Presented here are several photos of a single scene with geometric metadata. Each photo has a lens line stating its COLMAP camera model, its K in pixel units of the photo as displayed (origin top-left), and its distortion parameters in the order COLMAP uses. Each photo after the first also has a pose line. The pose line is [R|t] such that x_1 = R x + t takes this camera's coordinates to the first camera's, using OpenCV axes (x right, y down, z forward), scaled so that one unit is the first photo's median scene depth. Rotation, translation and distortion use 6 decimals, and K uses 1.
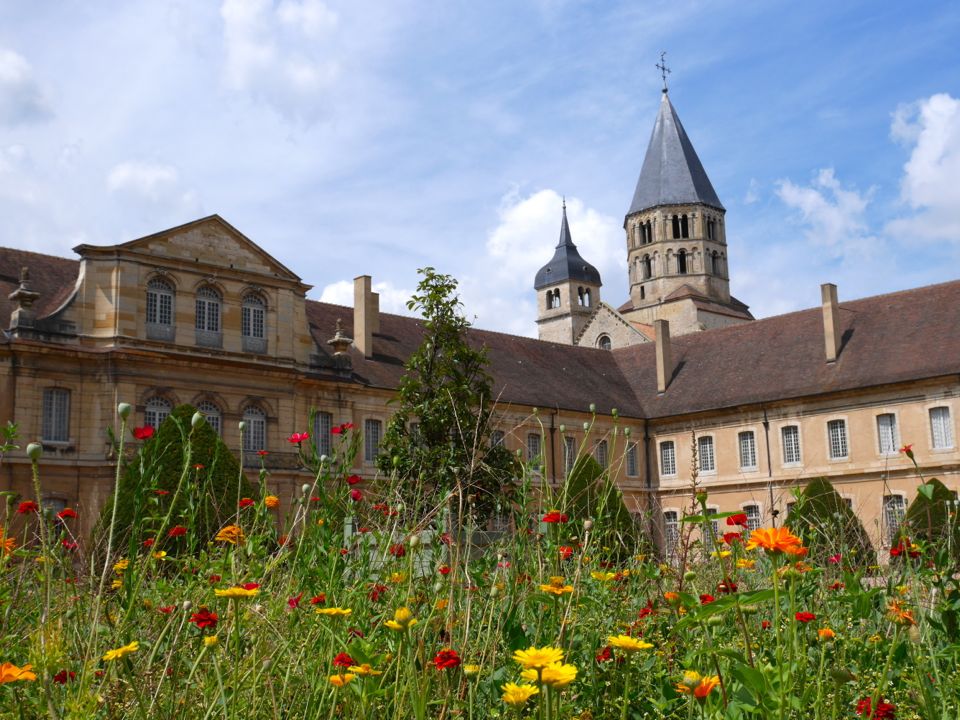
lens RADIAL K [[1111.9, 0, 479.5], [0, 1111.9, 359.4], [0, 0, 1]] dist [-0.007705, 0.000000]
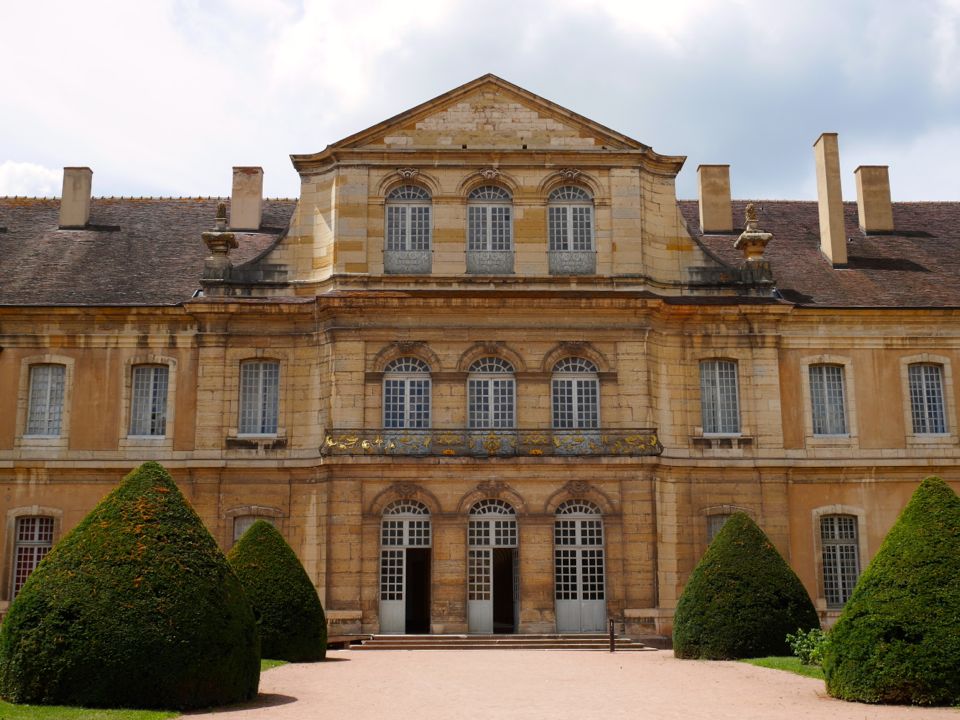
lens RADIAL K [[1111.9, 0, 480.3], [0, 1111.9, 361.0], [0, 0, 1]] dist [-0.007705, 0.000000]
pose [[0.743863, -0.122683, -0.656975, 0.171395], [0.110611, 0.992050, -0.060016, 0.077348], [0.659115, -0.028025, 0.751520, 0.511727]]
